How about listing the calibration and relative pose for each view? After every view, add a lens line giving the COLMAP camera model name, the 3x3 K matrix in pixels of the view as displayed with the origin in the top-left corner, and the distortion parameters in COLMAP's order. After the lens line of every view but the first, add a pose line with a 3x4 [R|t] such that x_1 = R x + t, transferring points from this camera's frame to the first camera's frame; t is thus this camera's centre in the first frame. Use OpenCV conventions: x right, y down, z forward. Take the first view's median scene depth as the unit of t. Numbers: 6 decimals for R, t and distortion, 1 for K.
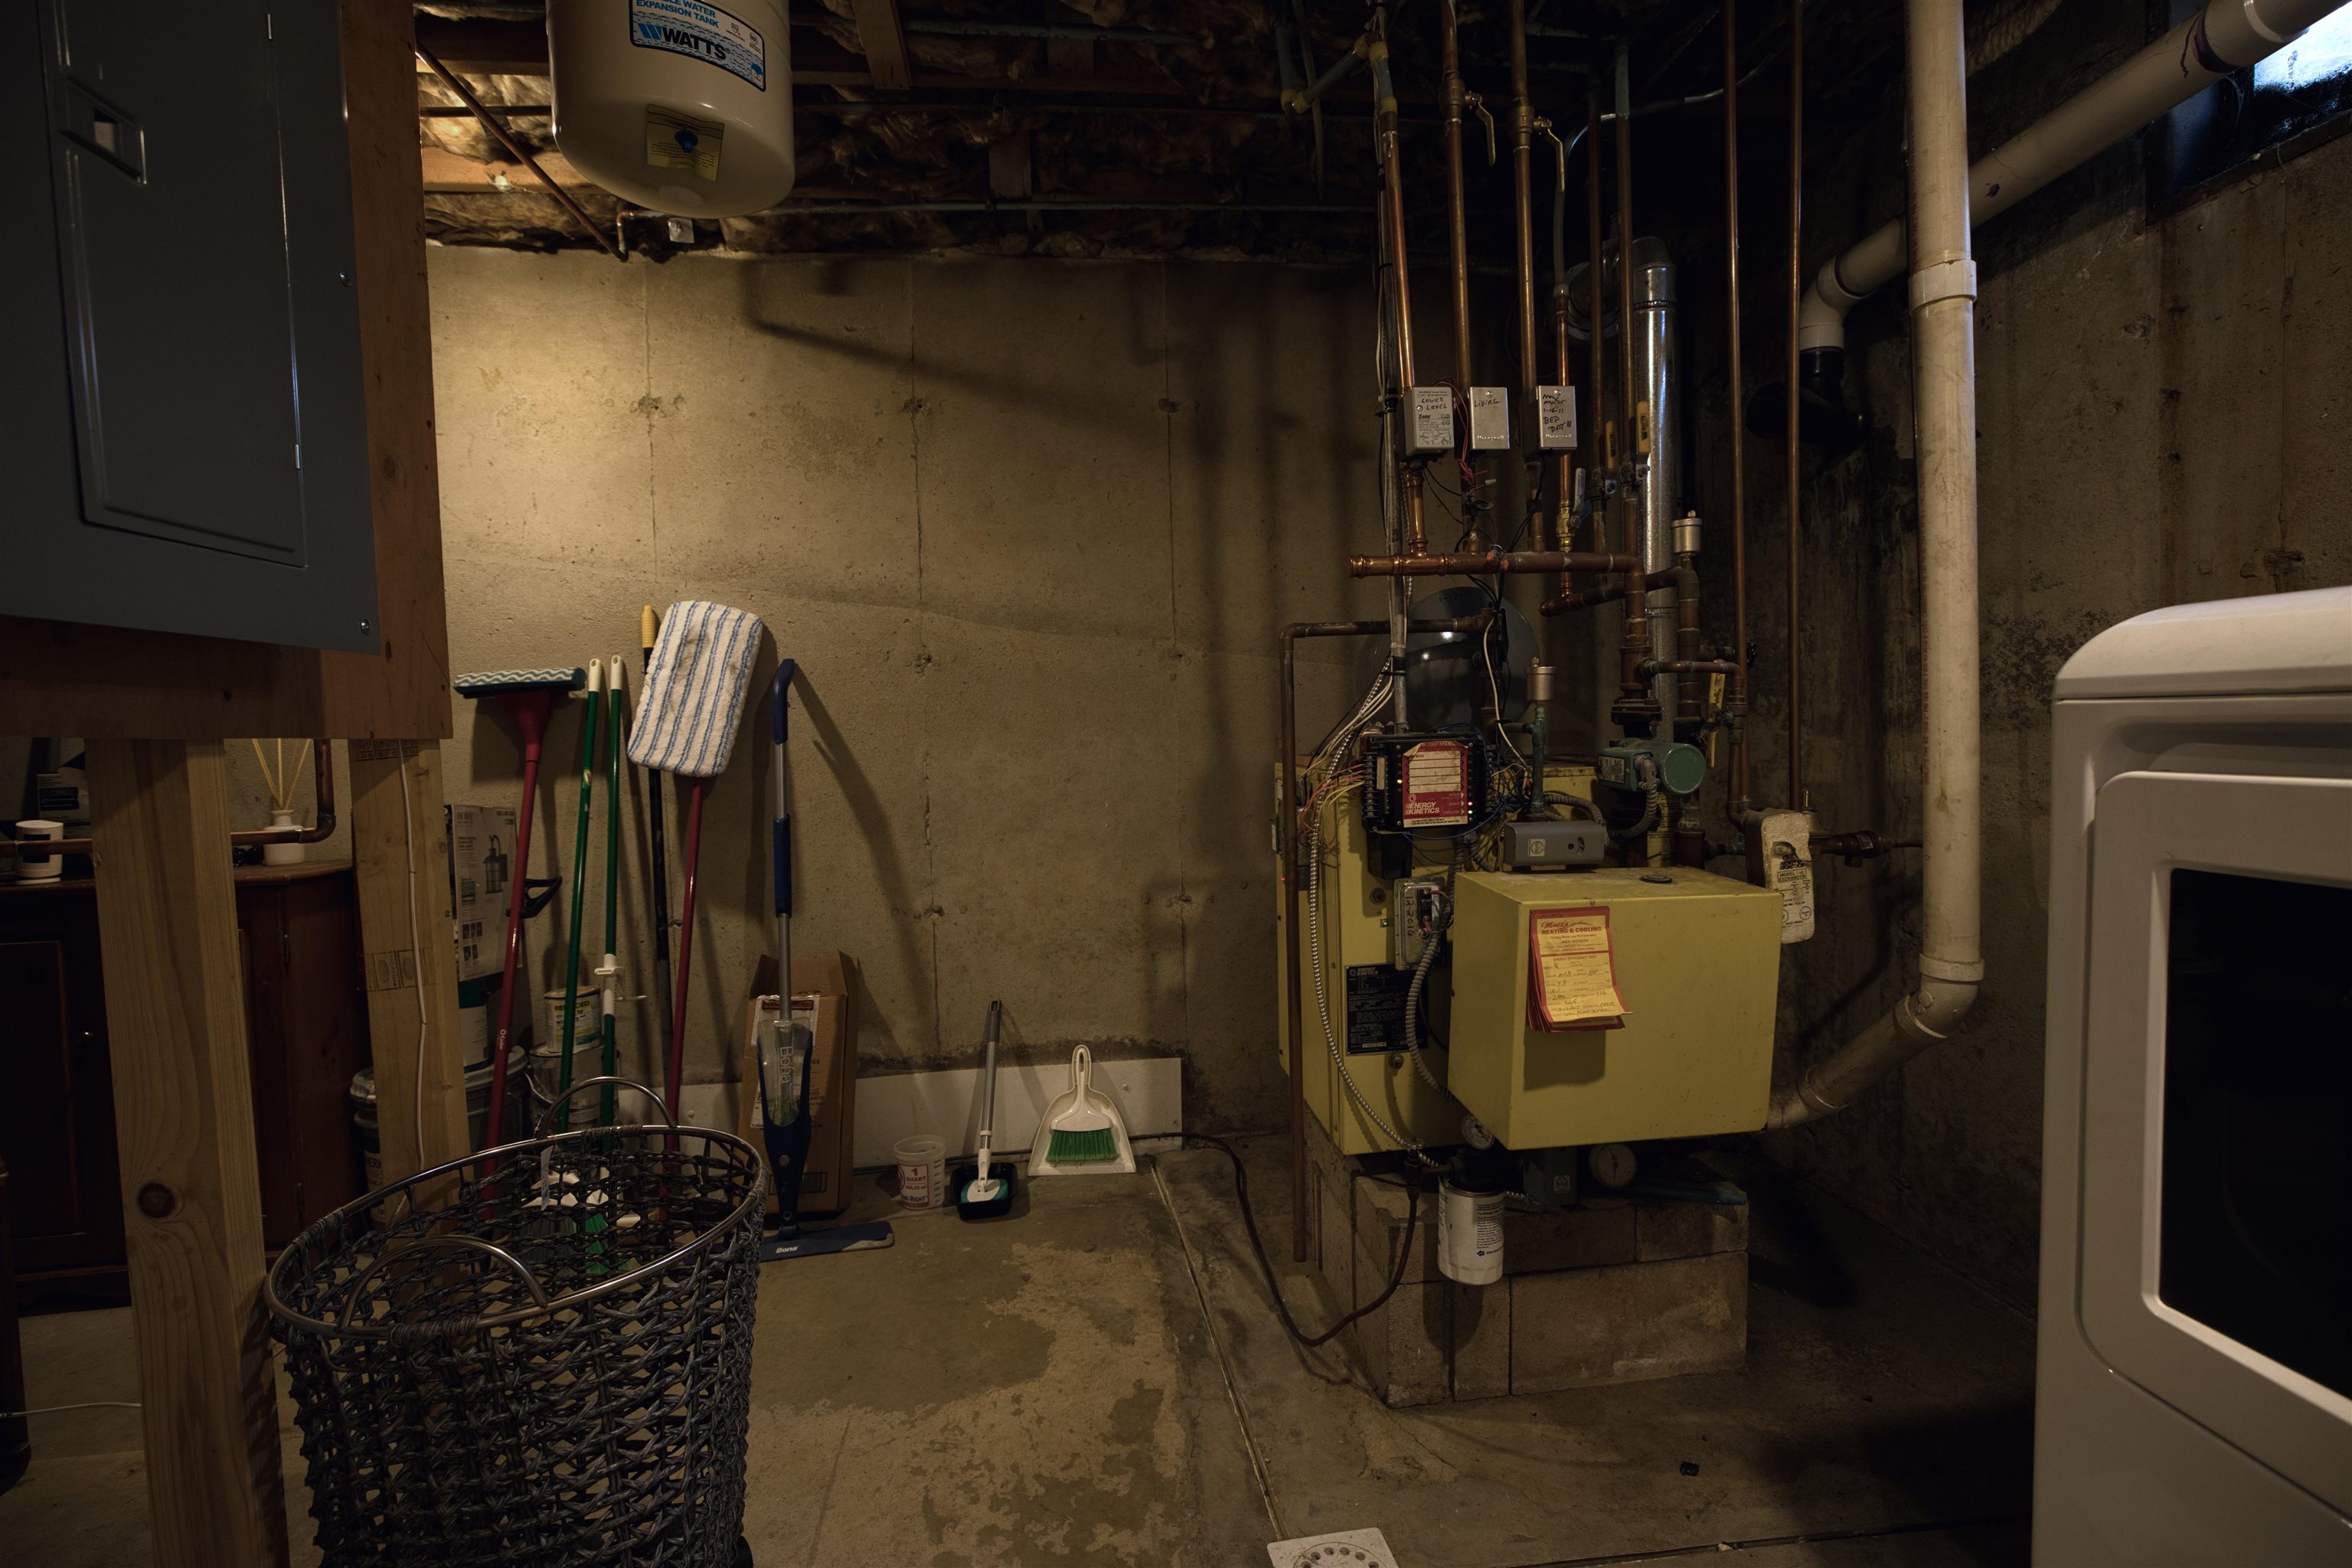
lens RADIAL K [[1023.1, 0, 1180.7], [0, 1023.1, 773.8], [0, 0, 1]] dist [-0.050456, 0.017906]
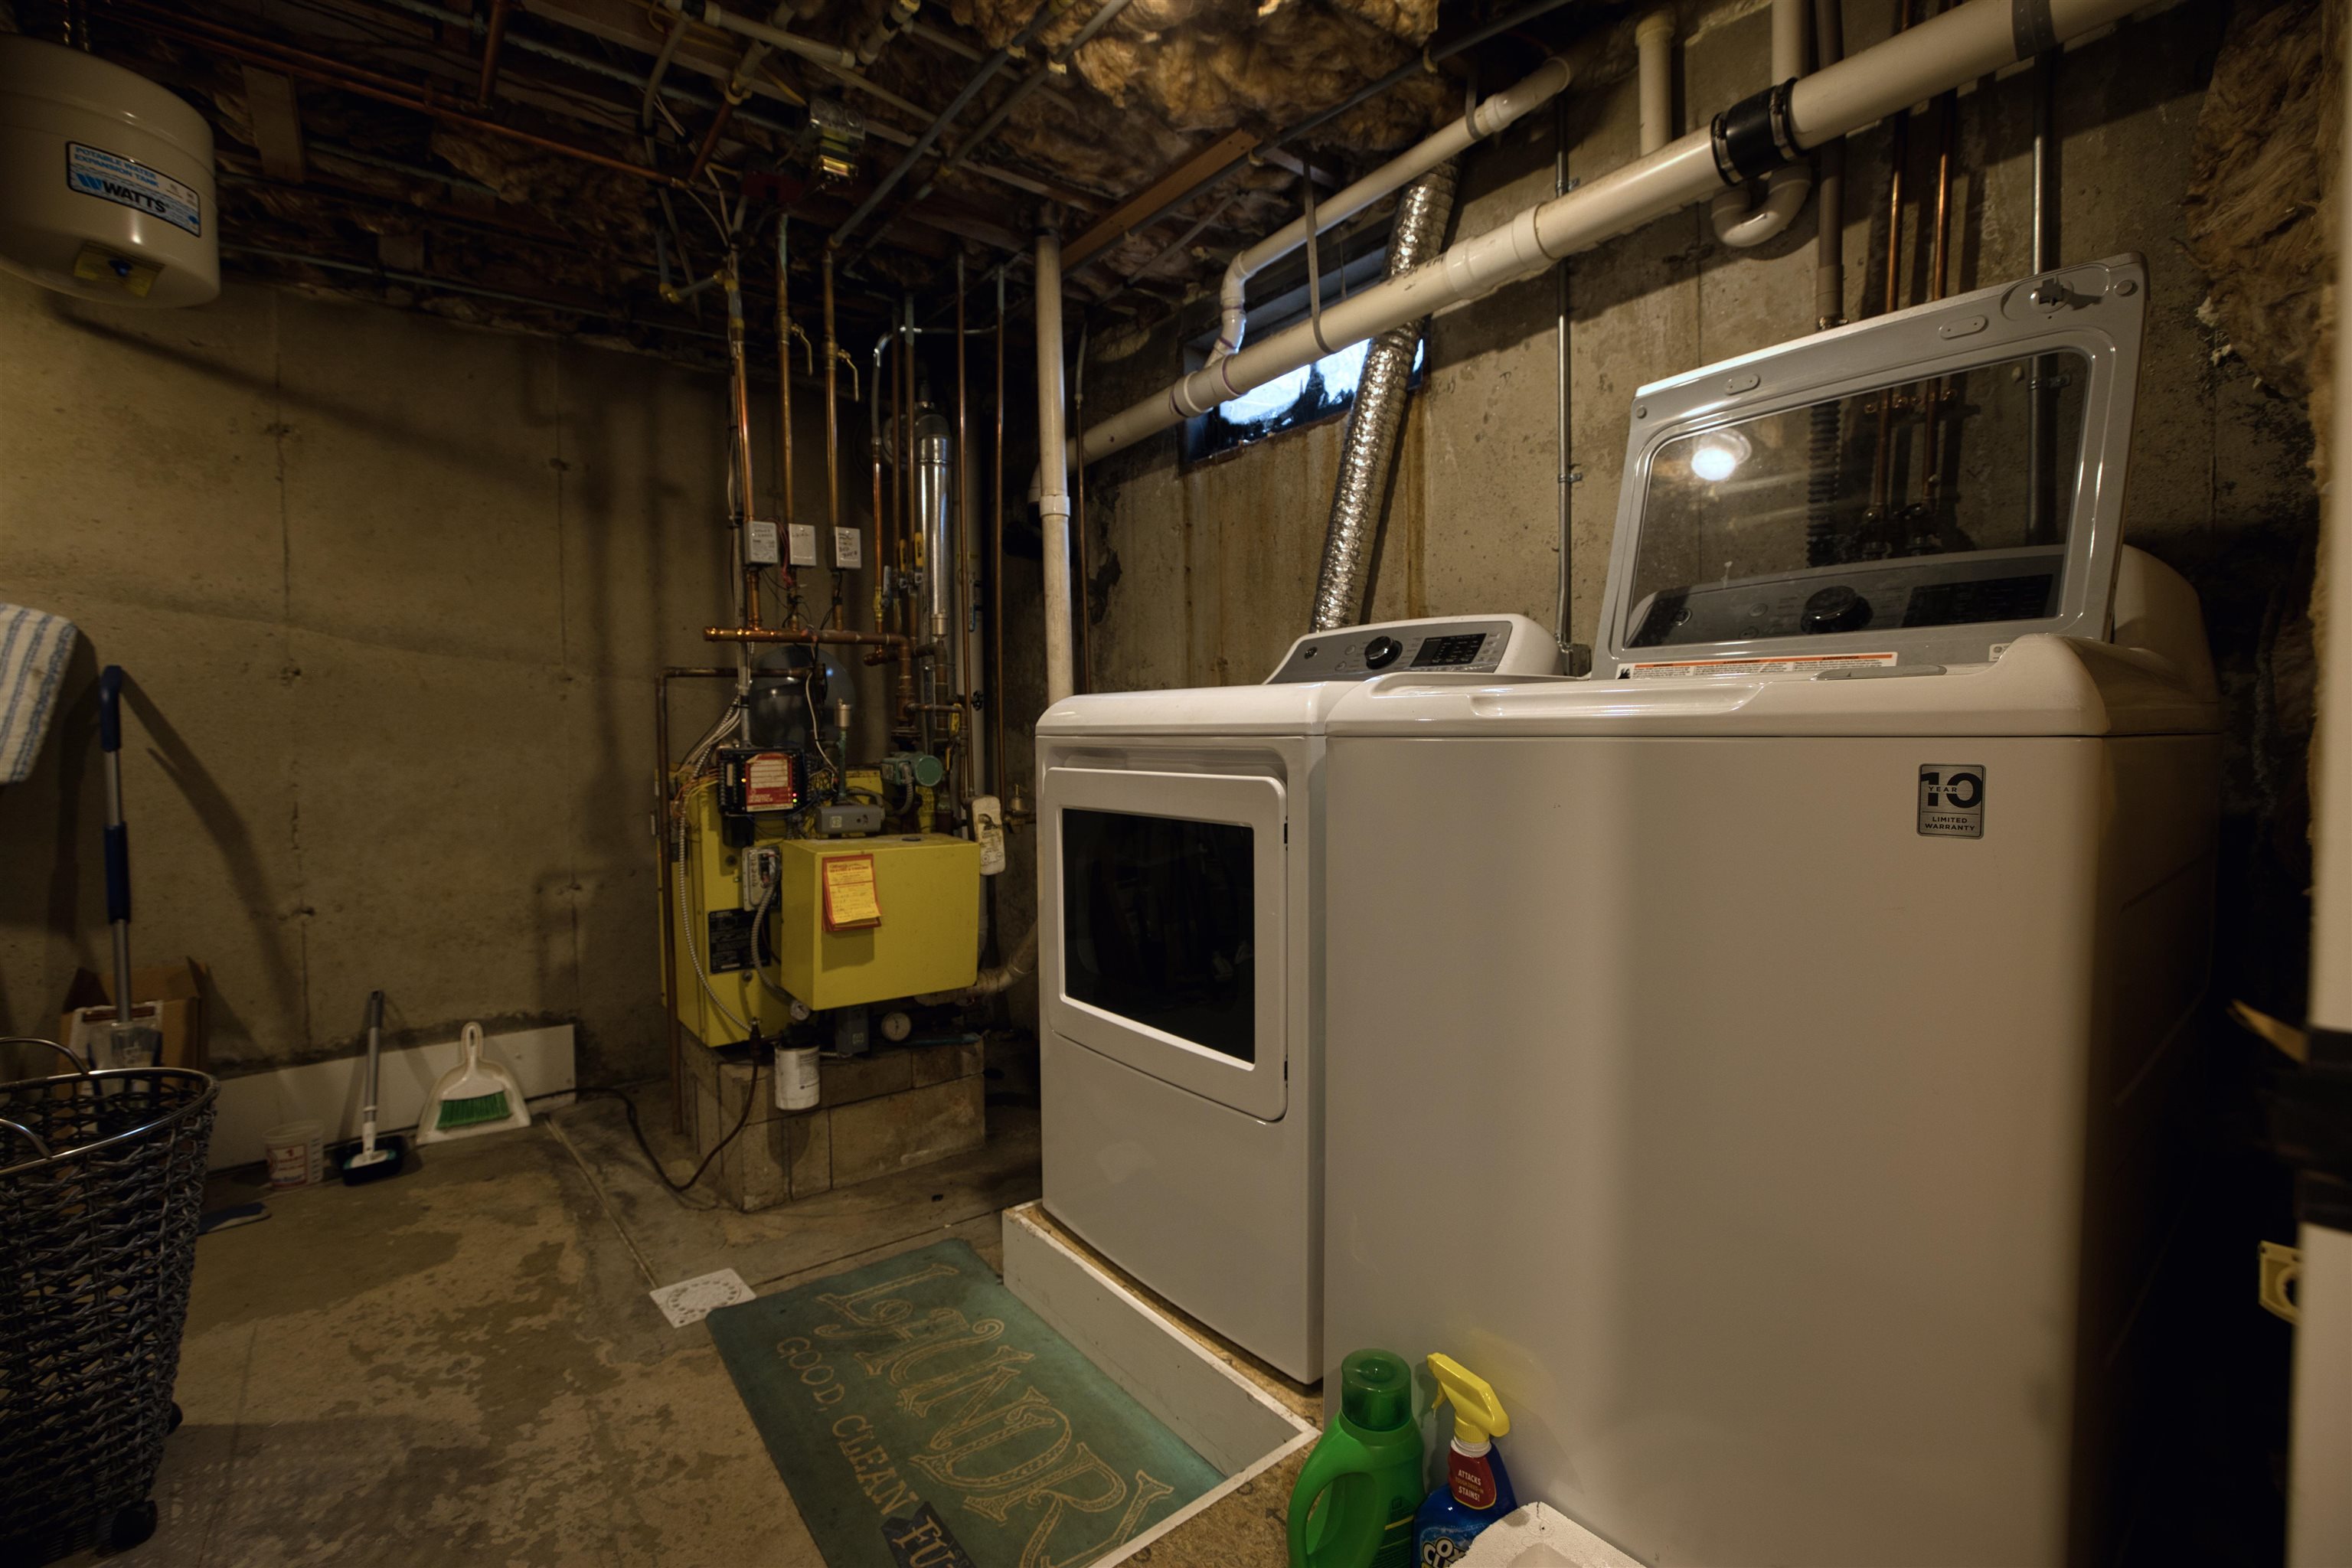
lens RADIAL K [[1042.2, 0, 1198.7], [0, 1042.2, 776.8], [0, 0, 1]] dist [-0.049028, 0.019678]
pose [[0.849499, -0.003840, 0.527576, -0.009973], [0.009915, 0.999913, -0.008686, 0.014936], [-0.527496, 0.012610, 0.849464, -0.418779]]
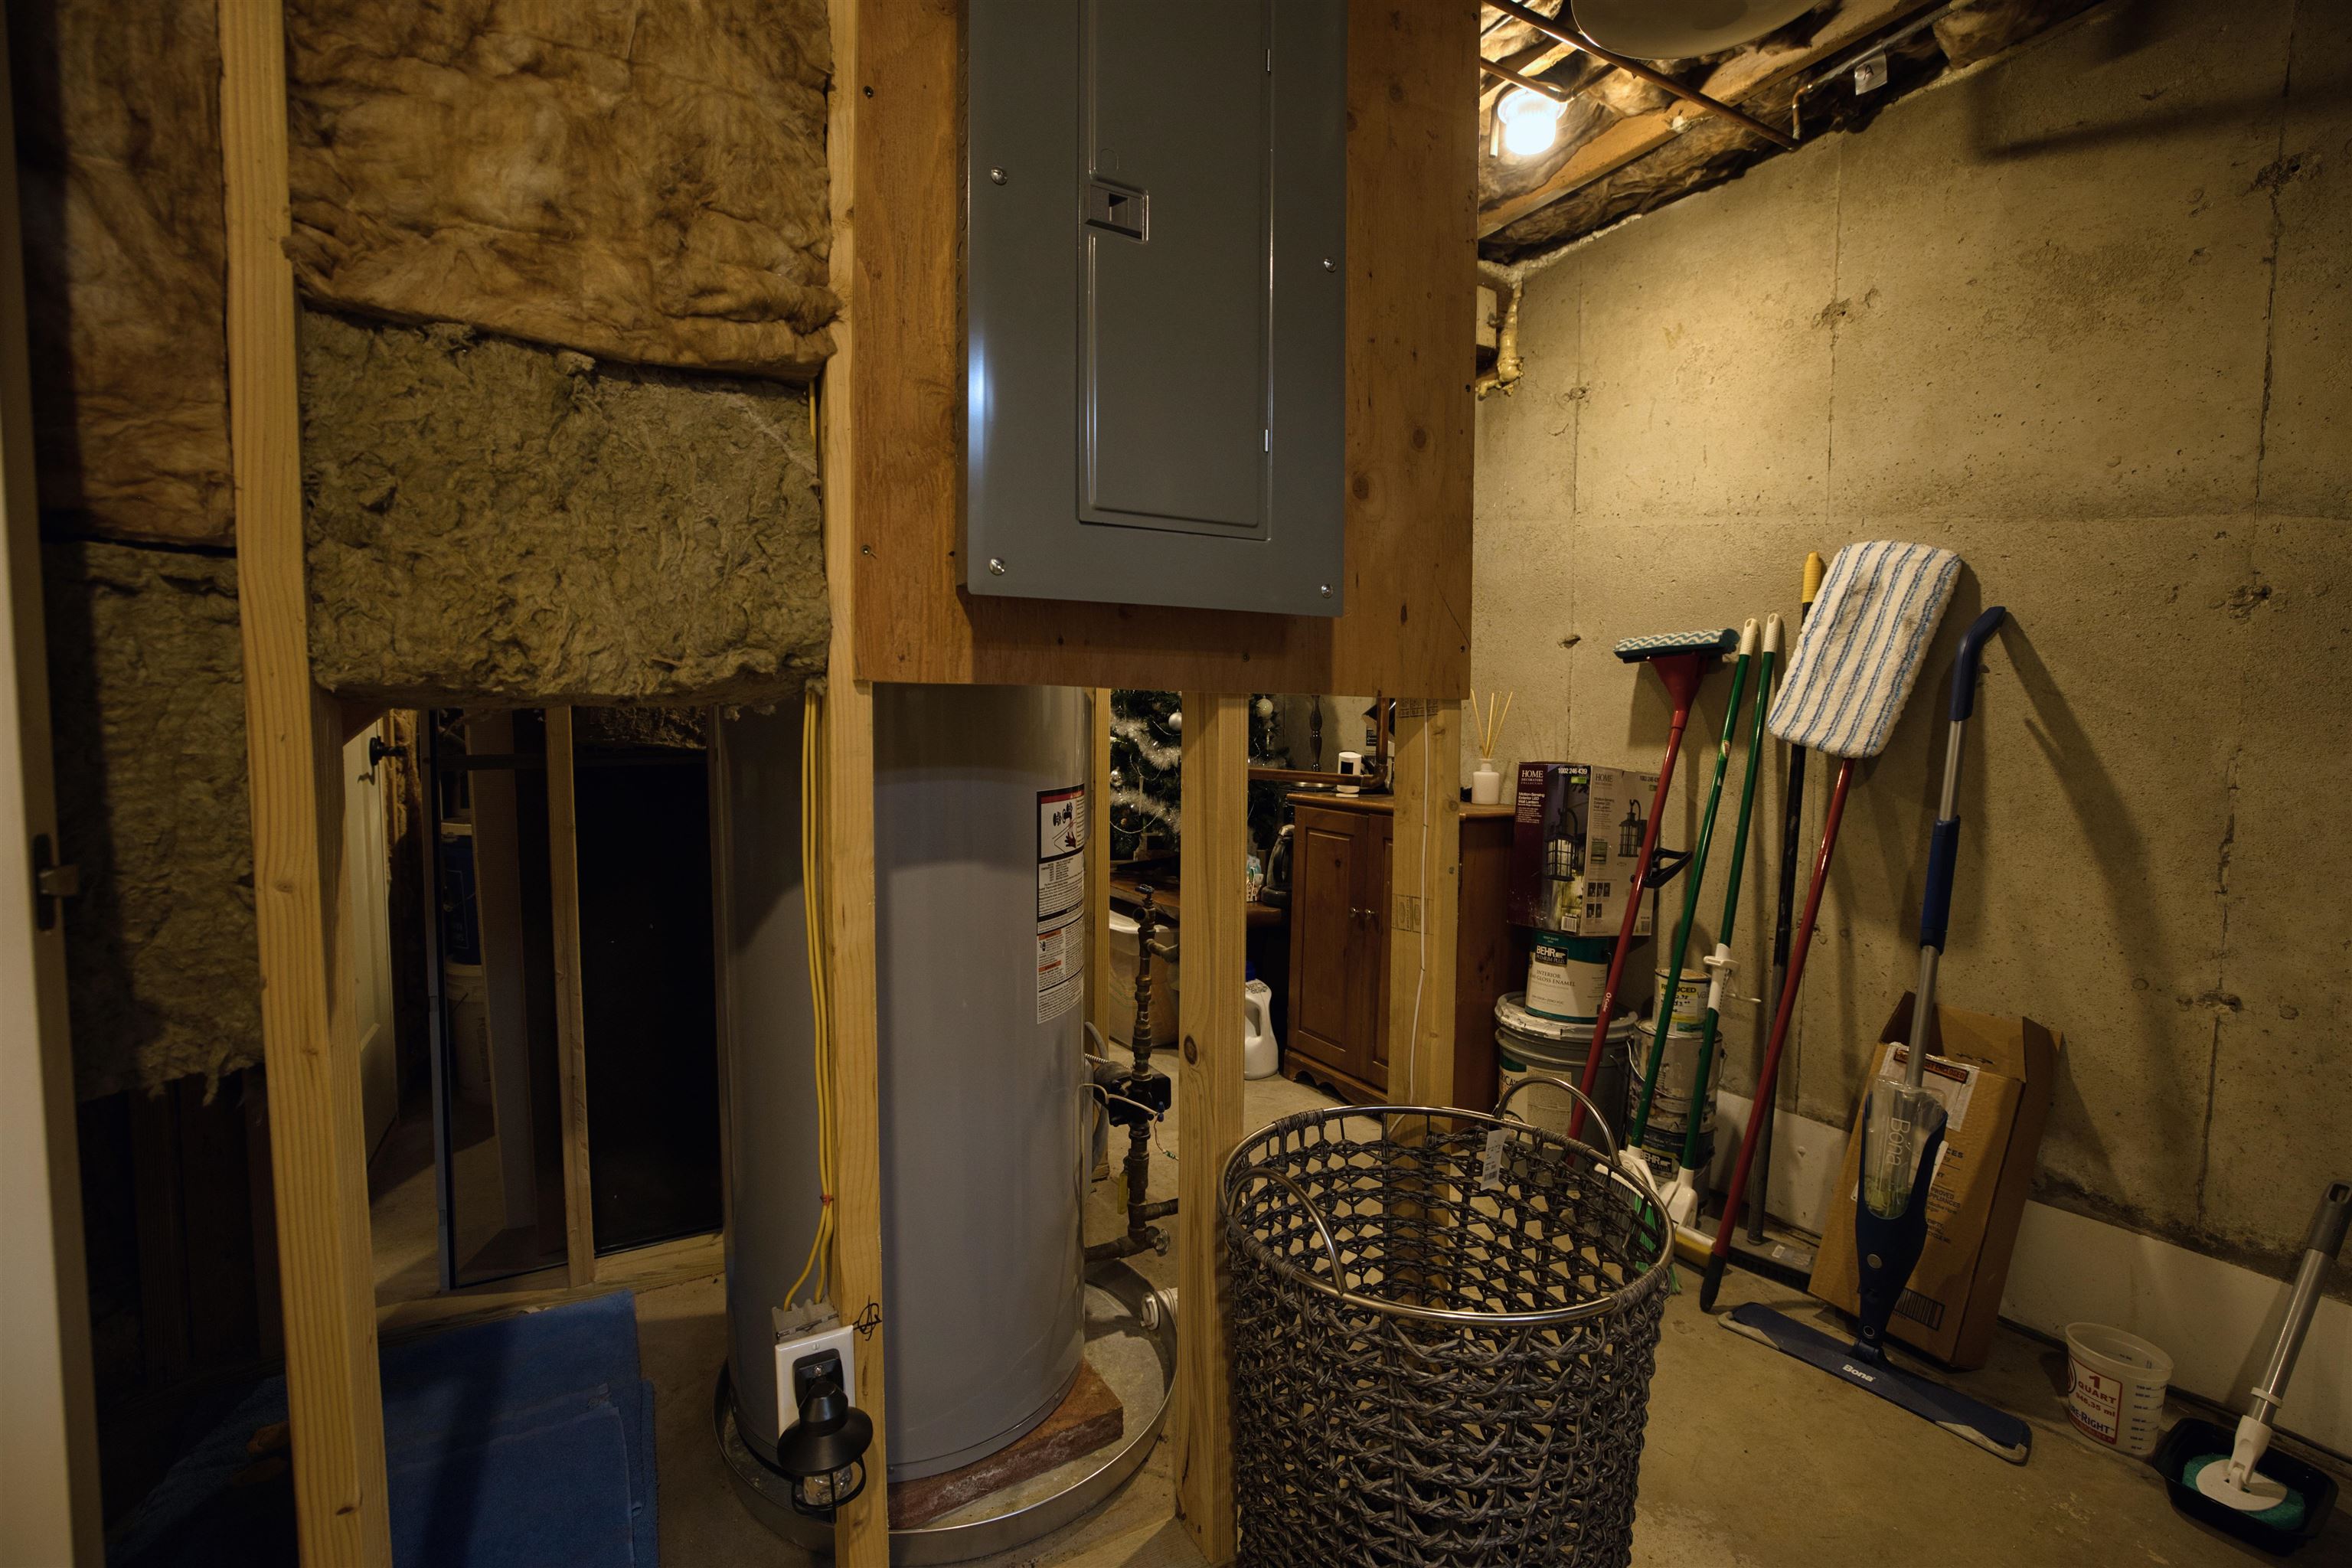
lens RADIAL K [[1003.1, 0, 1183.2], [0, 1003.1, 774.5], [0, 0, 1]] dist [-0.044779, 0.014992]
pose [[0.380338, 0.089645, -0.920493, 0.056801], [-0.059774, 0.995593, 0.072261, -0.008897], [0.922914, 0.027538, 0.384020, 0.201954]]
